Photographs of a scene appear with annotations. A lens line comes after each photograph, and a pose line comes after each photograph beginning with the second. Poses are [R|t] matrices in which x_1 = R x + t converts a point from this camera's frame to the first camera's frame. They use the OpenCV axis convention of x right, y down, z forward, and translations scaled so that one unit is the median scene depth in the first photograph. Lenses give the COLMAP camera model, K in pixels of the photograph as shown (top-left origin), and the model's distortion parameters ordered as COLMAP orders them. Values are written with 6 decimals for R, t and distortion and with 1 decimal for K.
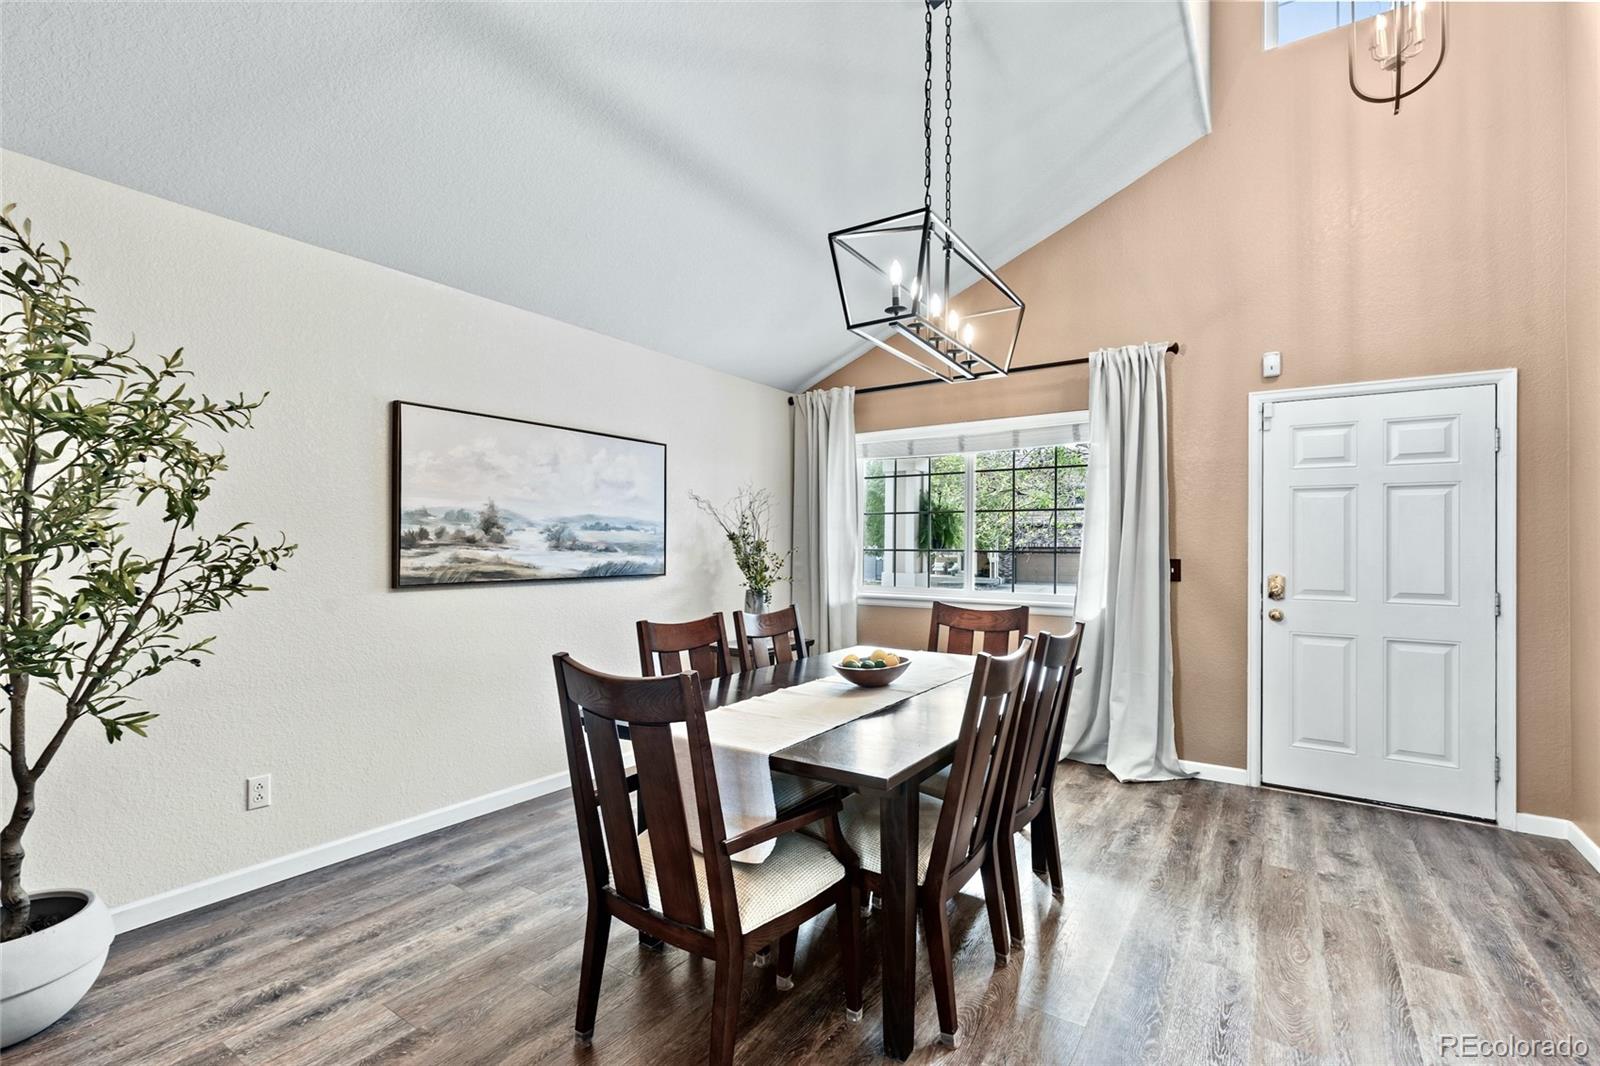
lens RADIAL K [[715.0, 0, 799.9], [0, 715.0, 542.4], [0, 0, 1]] dist [-0.000506, -0.000204]
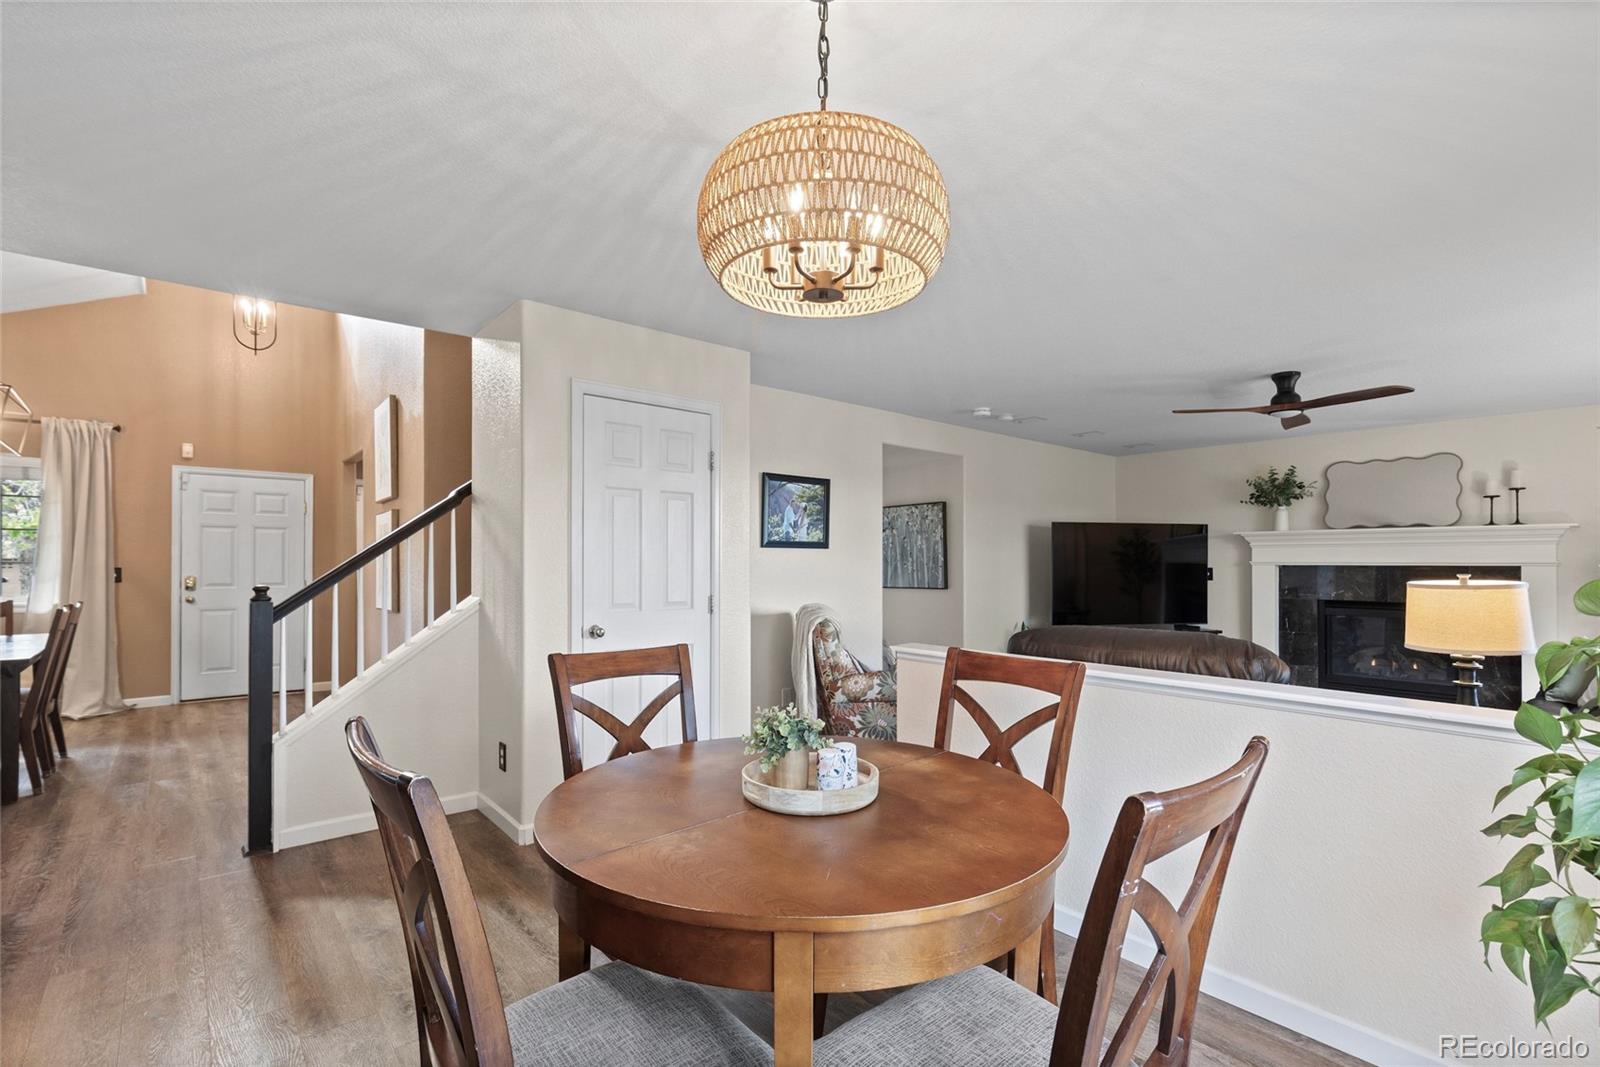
lens RADIAL K [[728.3, 0, 801.6], [0, 728.3, 560.9], [0, 0, 1]] dist [-0.001270, -0.000083]
pose [[0.261304, -0.003262, 0.965251, -0.667382], [-0.005266, 0.999975, 0.004804, -0.006643], [-0.965242, -0.006338, 0.261280, -0.914755]]
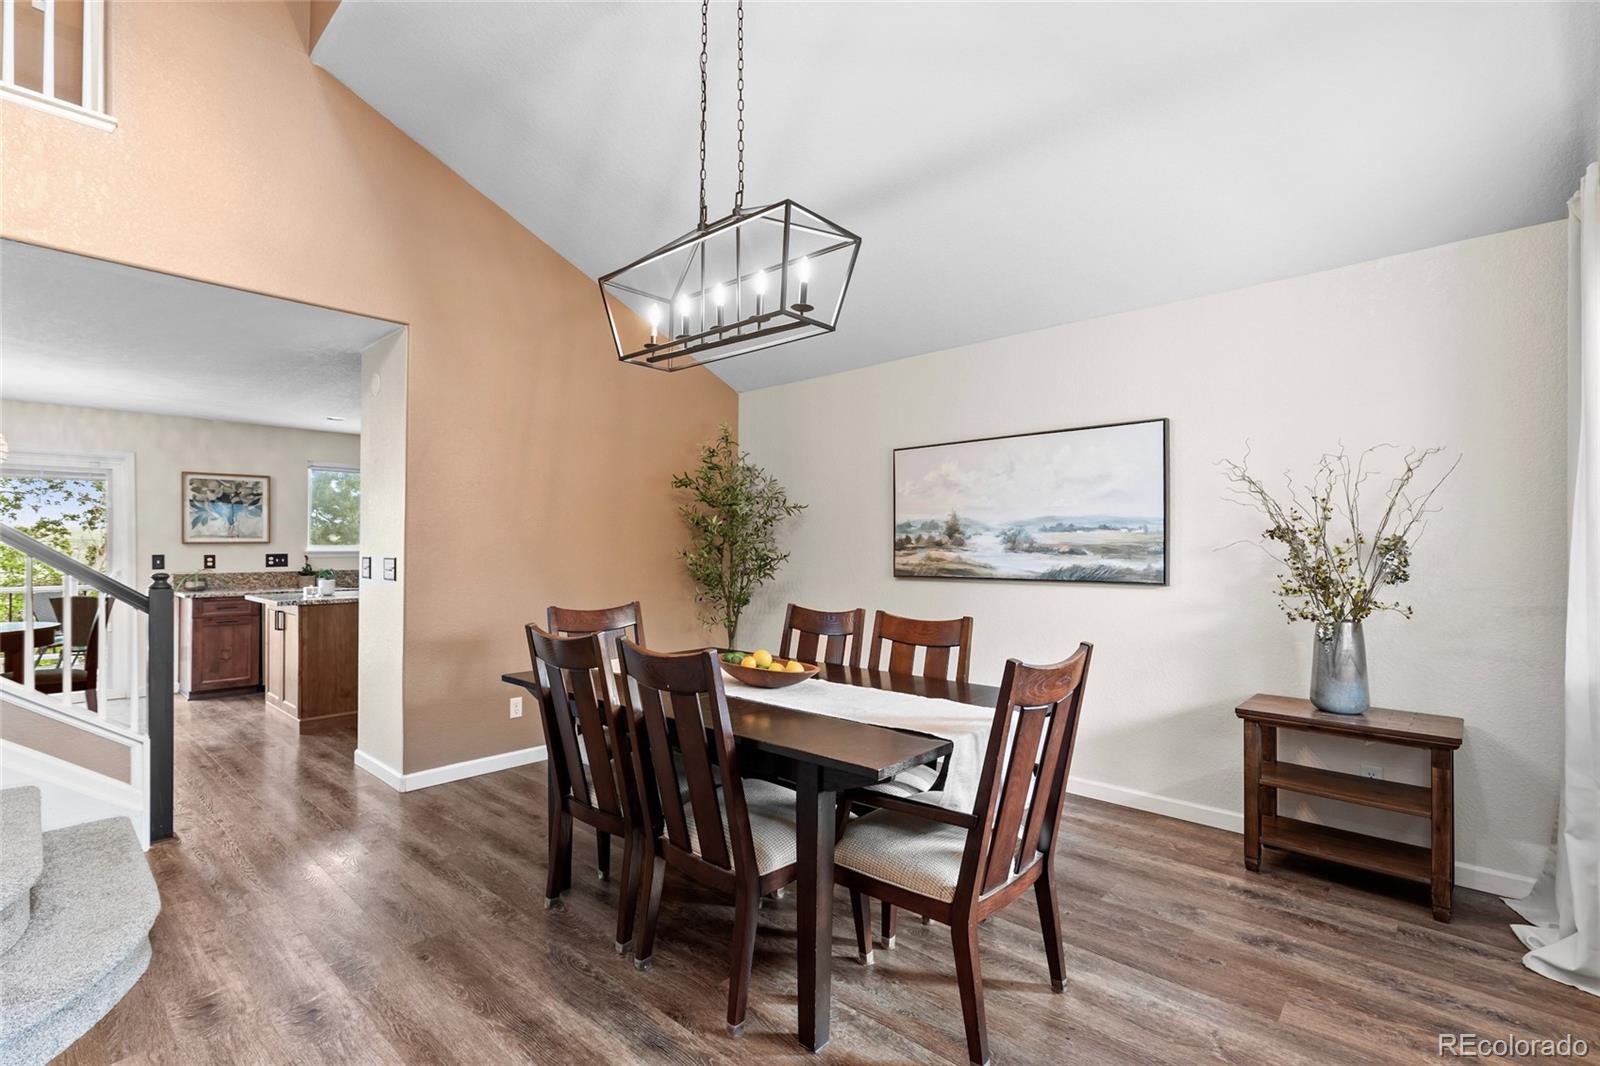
lens RADIAL K [[715.0, 0, 799.9], [0, 715.0, 542.4], [0, 0, 1]] dist [-0.000506, -0.000204]
pose [[-0.136904, -0.011237, -0.990521, 0.785513], [0.005293, 0.999913, -0.012075, 0.007846], [0.990570, -0.006896, -0.136833, 0.860253]]
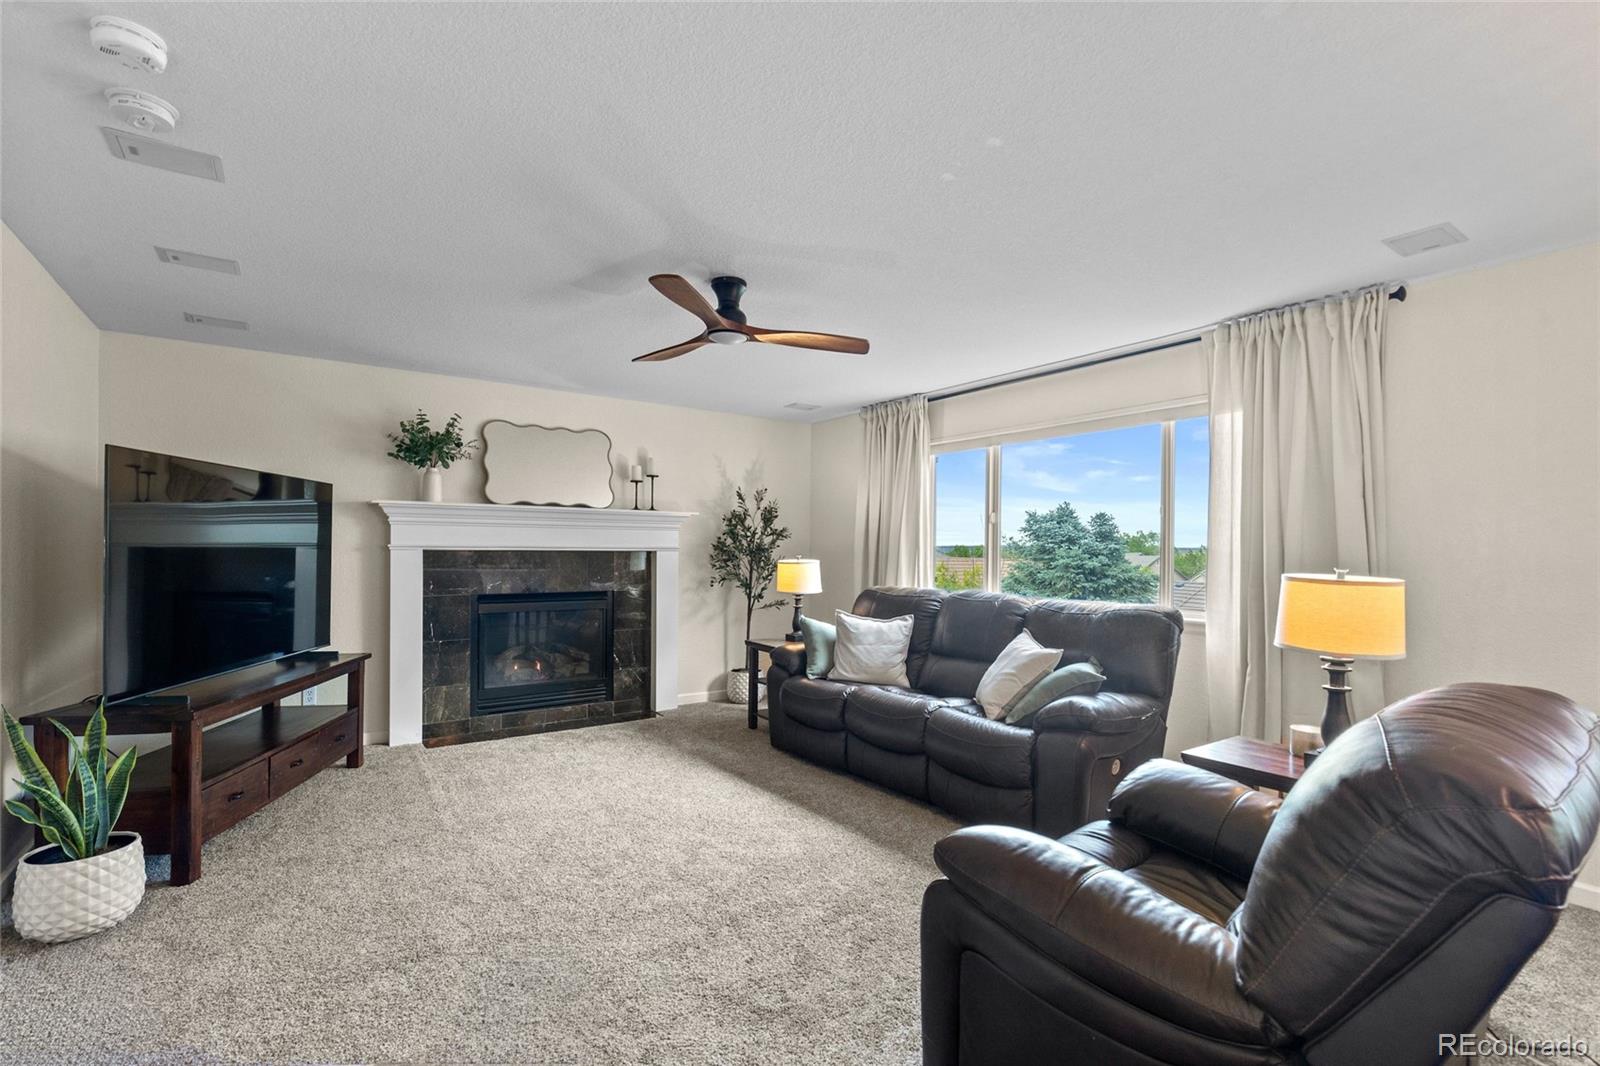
lens RADIAL K [[721.8, 0, 796.1], [0, 721.8, 557.7], [0, 0, 1]] dist [-0.002237, -0.000285]
pose [[-0.932749, -0.018280, 0.360062, 0.397562], [-0.016544, 0.999832, 0.007902, 0.000658], [-0.360145, 0.001414, -0.932895, -0.601356]]
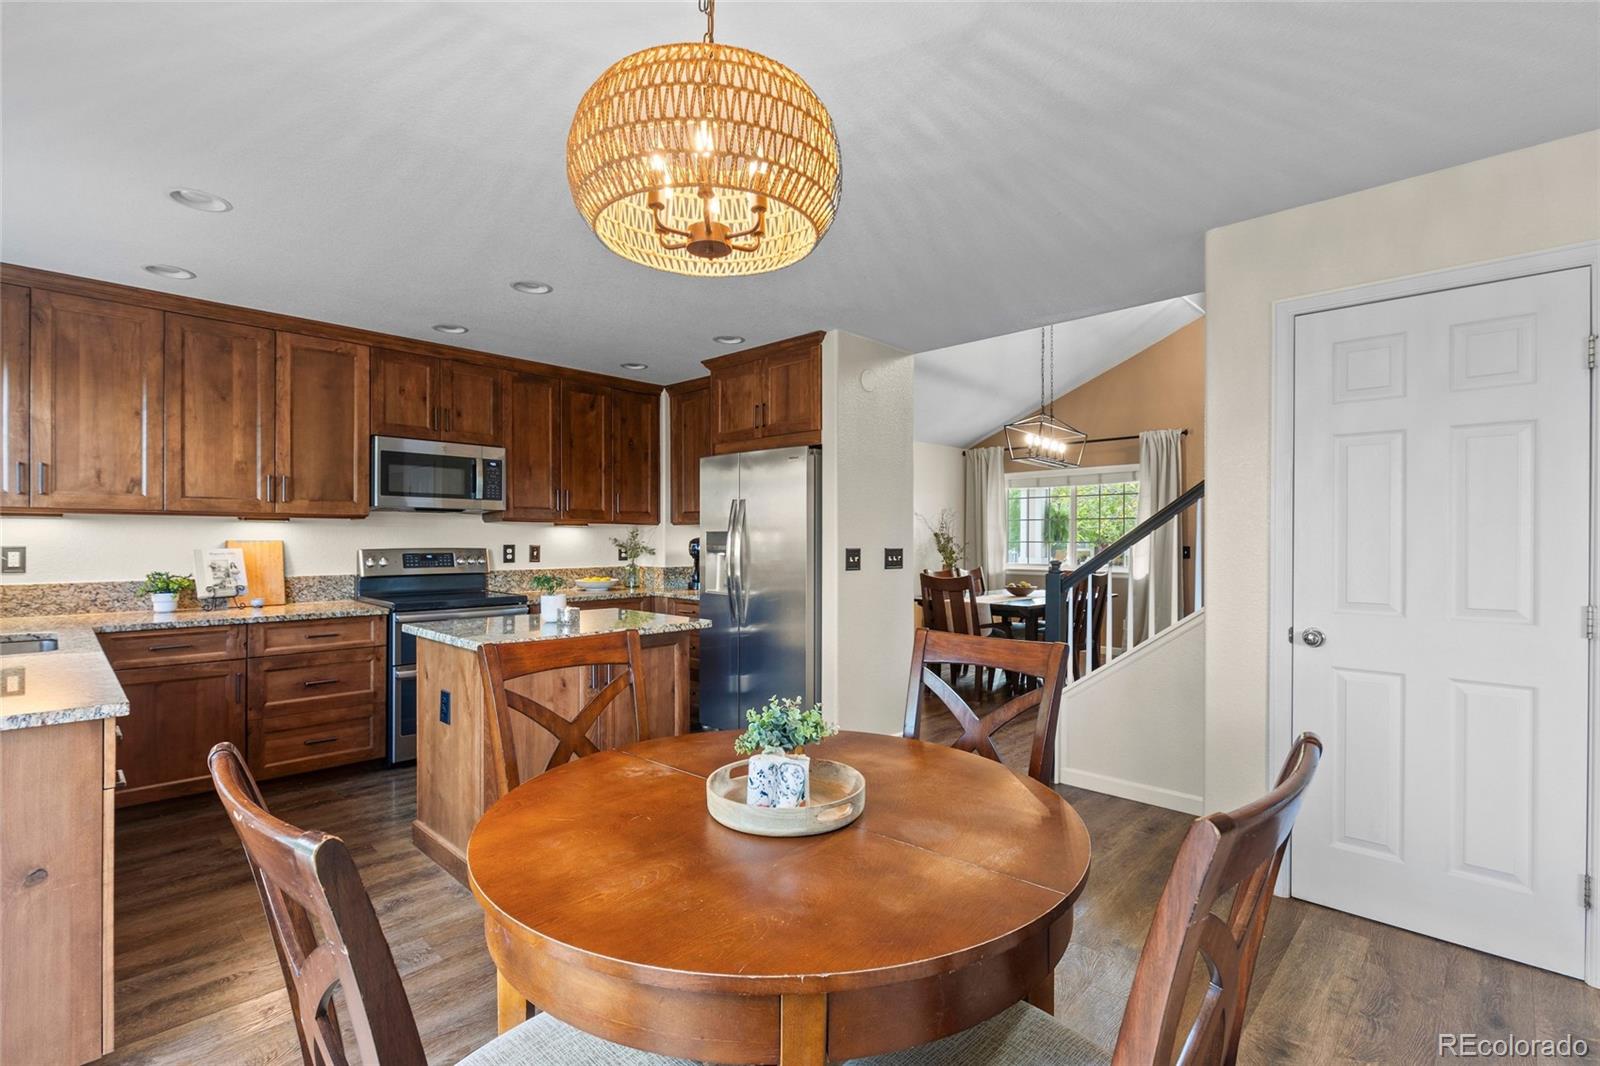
lens RADIAL K [[731.2, 0, 795.9], [0, 731.2, 542.5], [0, 0, 1]] dist [-0.000968, 0.000097]
pose [[0.985057, -0.001376, -0.172225, -0.164527], [0.002799, 0.999964, 0.008021, -0.004922], [0.172208, -0.008383, 0.985025, -1.182829]]
